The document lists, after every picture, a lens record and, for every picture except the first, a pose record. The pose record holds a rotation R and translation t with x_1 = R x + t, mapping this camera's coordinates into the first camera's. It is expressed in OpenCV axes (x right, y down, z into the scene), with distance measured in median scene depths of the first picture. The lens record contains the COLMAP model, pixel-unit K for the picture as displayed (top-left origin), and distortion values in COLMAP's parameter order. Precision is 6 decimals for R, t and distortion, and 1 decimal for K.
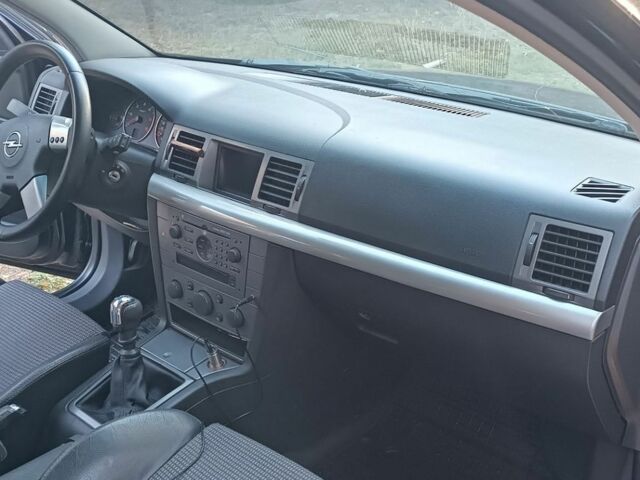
lens RADIAL K [[783.6, 0, 319.9], [0, 783.6, 240.5], [0, 0, 1]] dist [0.024925, 0.000000]
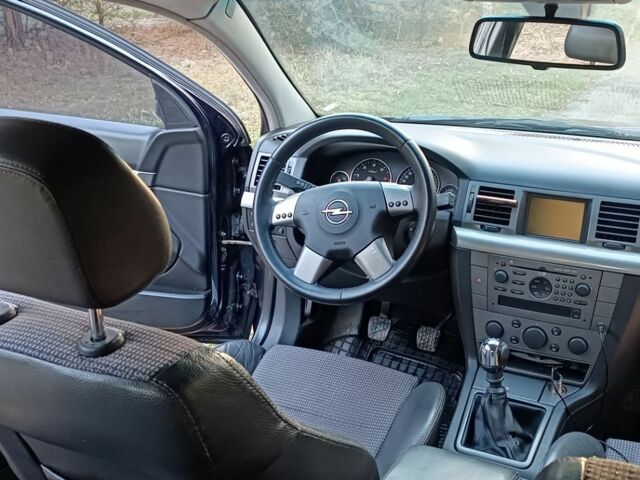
lens RADIAL K [[783.6, 0, 314.6], [0, 783.6, 236.6], [0, 0, 1]] dist [0.024925, 0.000000]
pose [[0.960390, -0.097872, 0.260906, -0.735795], [0.111879, 0.992942, -0.039351, -0.054353], [-0.255213, 0.066983, 0.964562, -0.004590]]
